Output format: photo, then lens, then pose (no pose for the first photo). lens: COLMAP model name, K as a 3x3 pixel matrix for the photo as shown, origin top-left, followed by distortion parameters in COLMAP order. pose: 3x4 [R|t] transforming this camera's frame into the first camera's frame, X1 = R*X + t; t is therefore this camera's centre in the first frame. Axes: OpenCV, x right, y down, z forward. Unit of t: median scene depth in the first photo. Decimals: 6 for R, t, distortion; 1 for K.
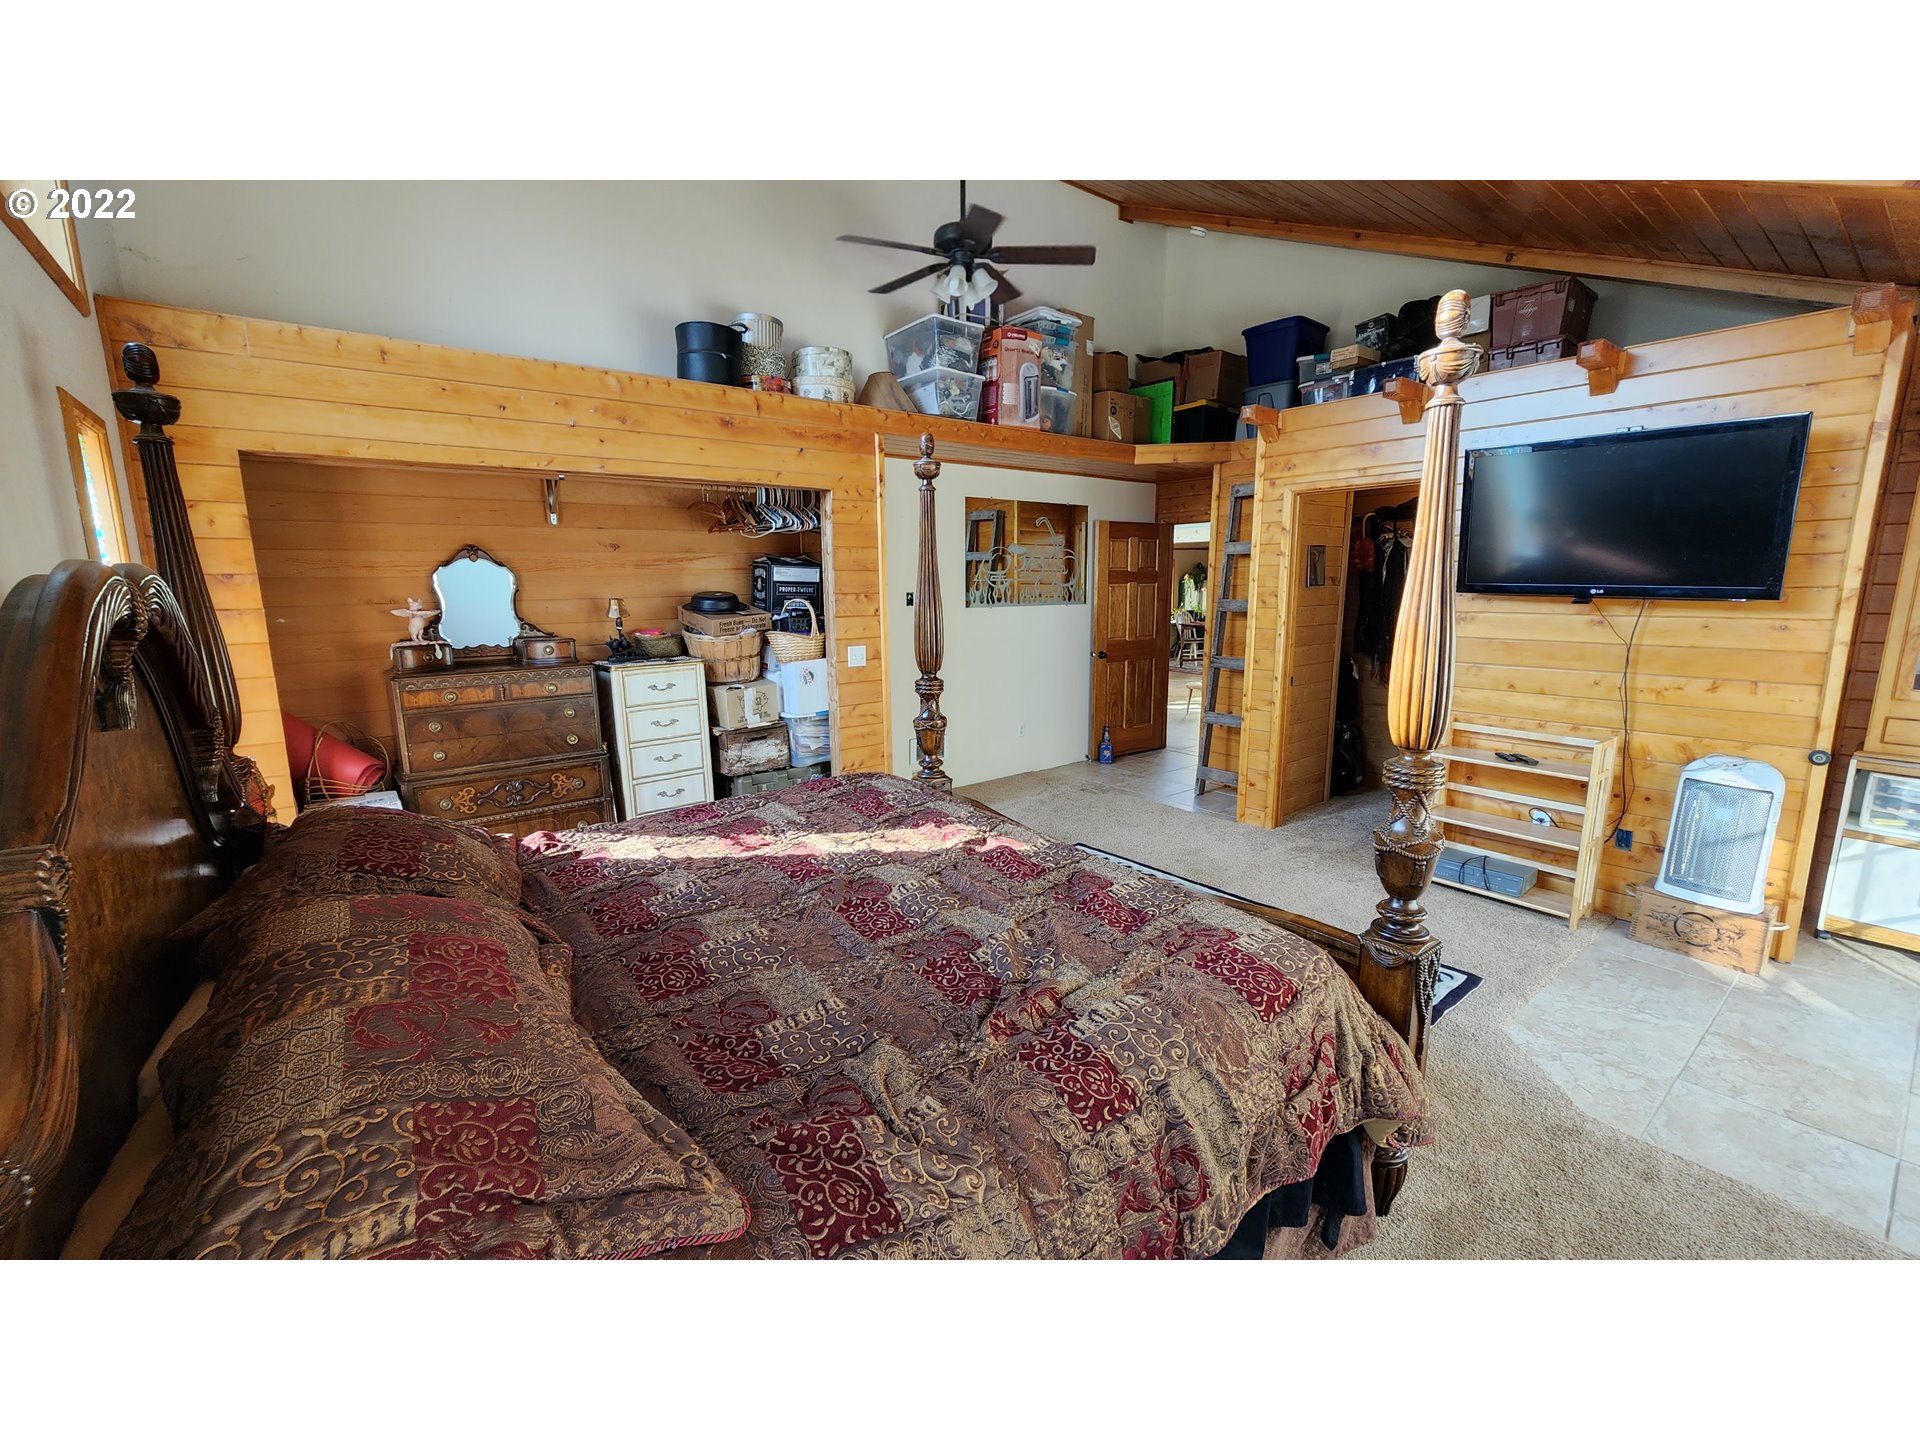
lens RADIAL K [[792.8, 0, 967.8], [0, 792.8, 721.4], [0, 0, 1]] dist [-0.001677, -0.000130]
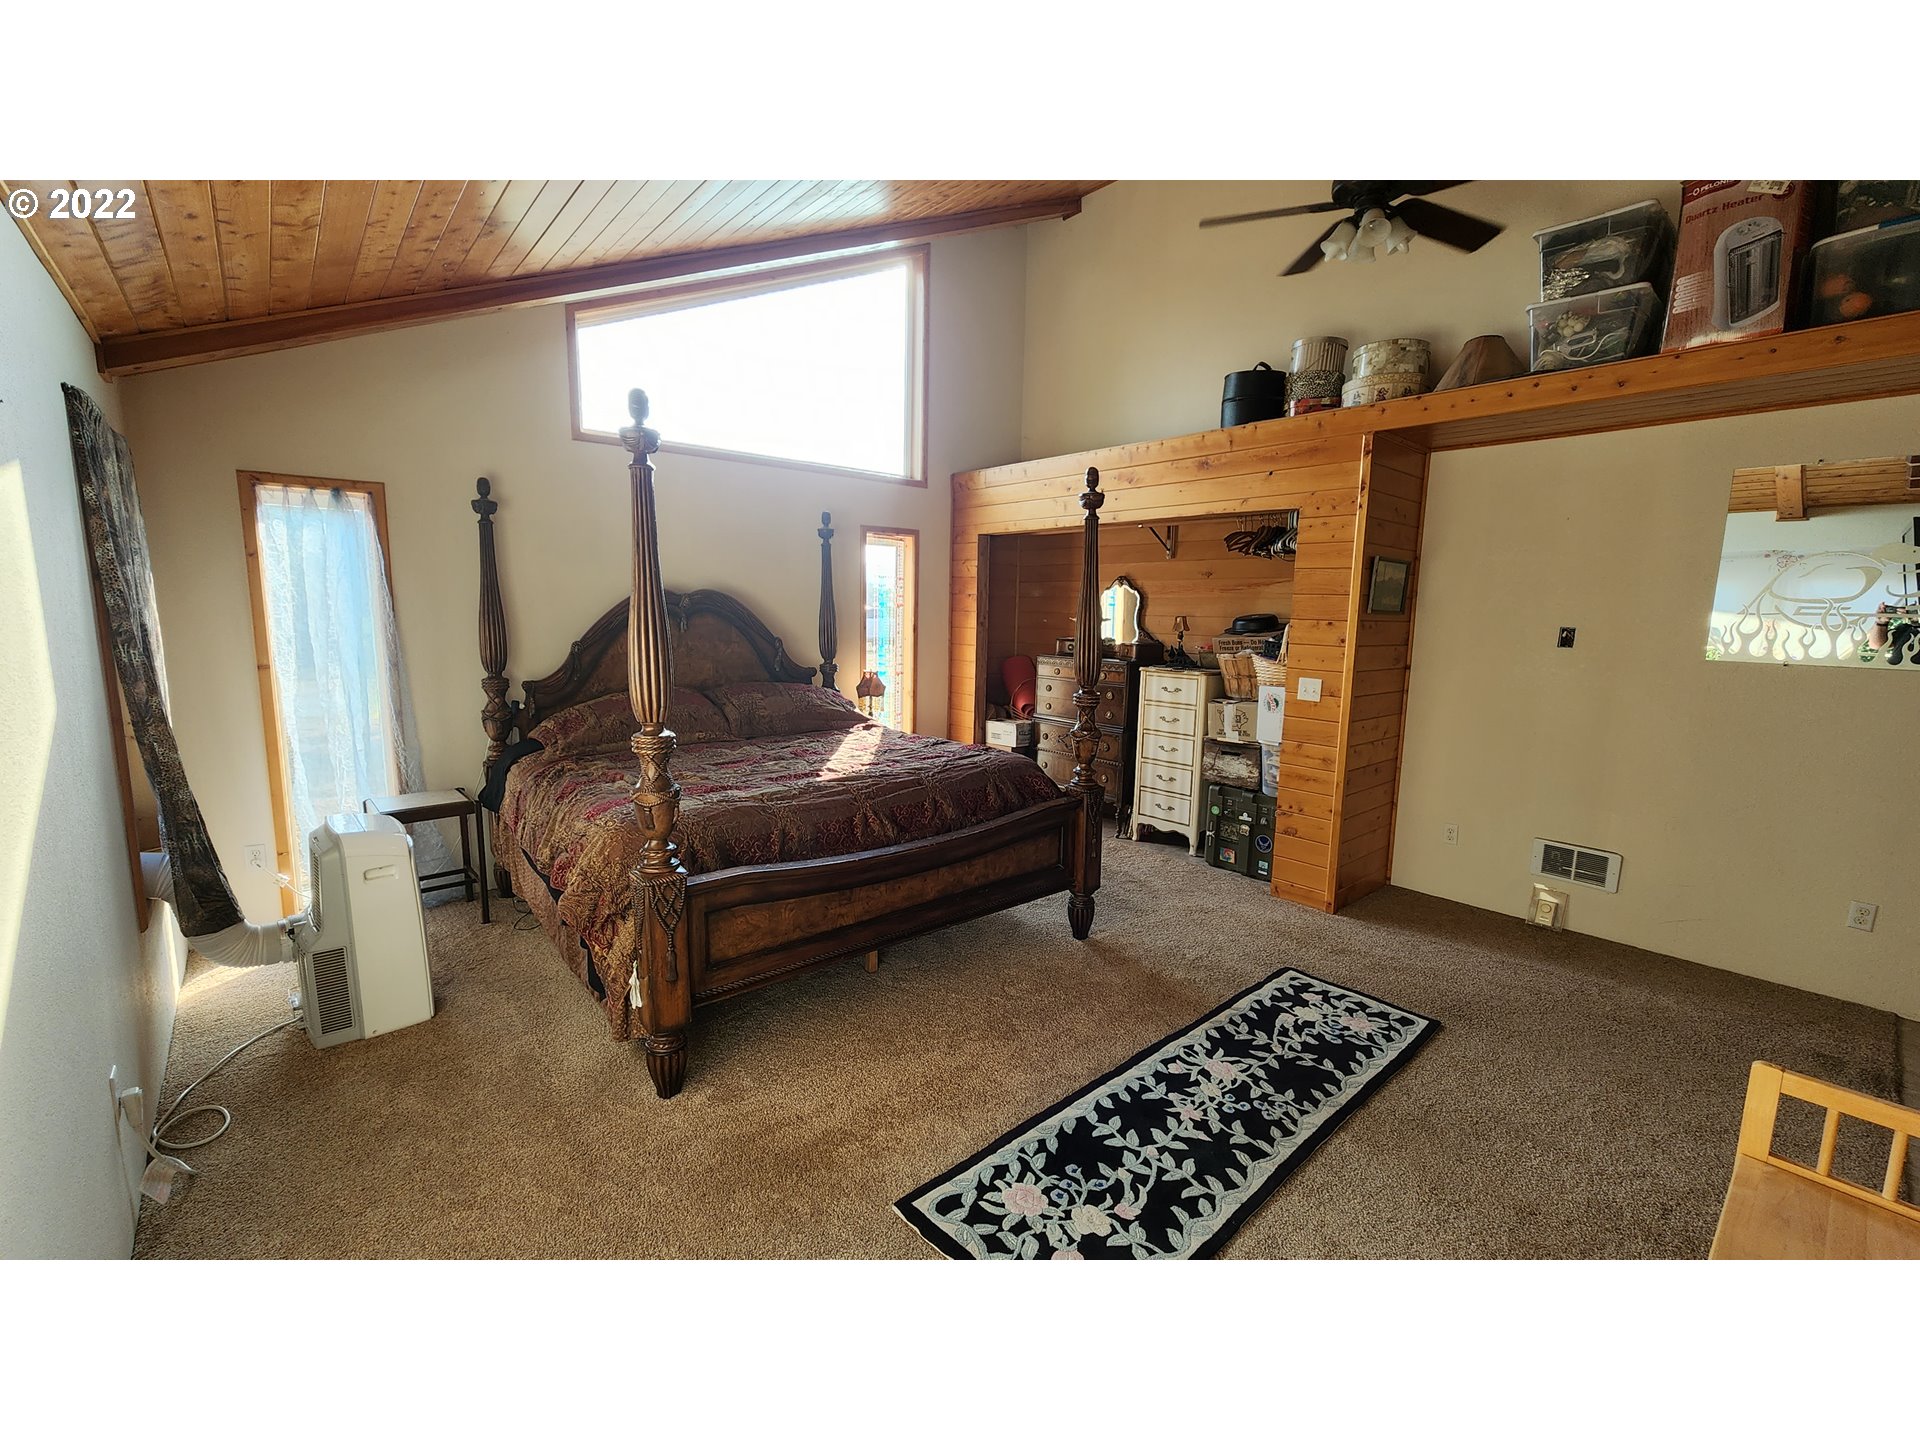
lens RADIAL K [[792.8, 0, 968.2], [0, 792.8, 718.4], [0, 0, 1]] dist [-0.001677, -0.000130]
pose [[0.052673, 0.158815, -0.985902, 0.763721], [-0.190997, 0.970649, 0.146153, -0.113810], [0.980176, 0.180606, 0.081460, 0.584002]]
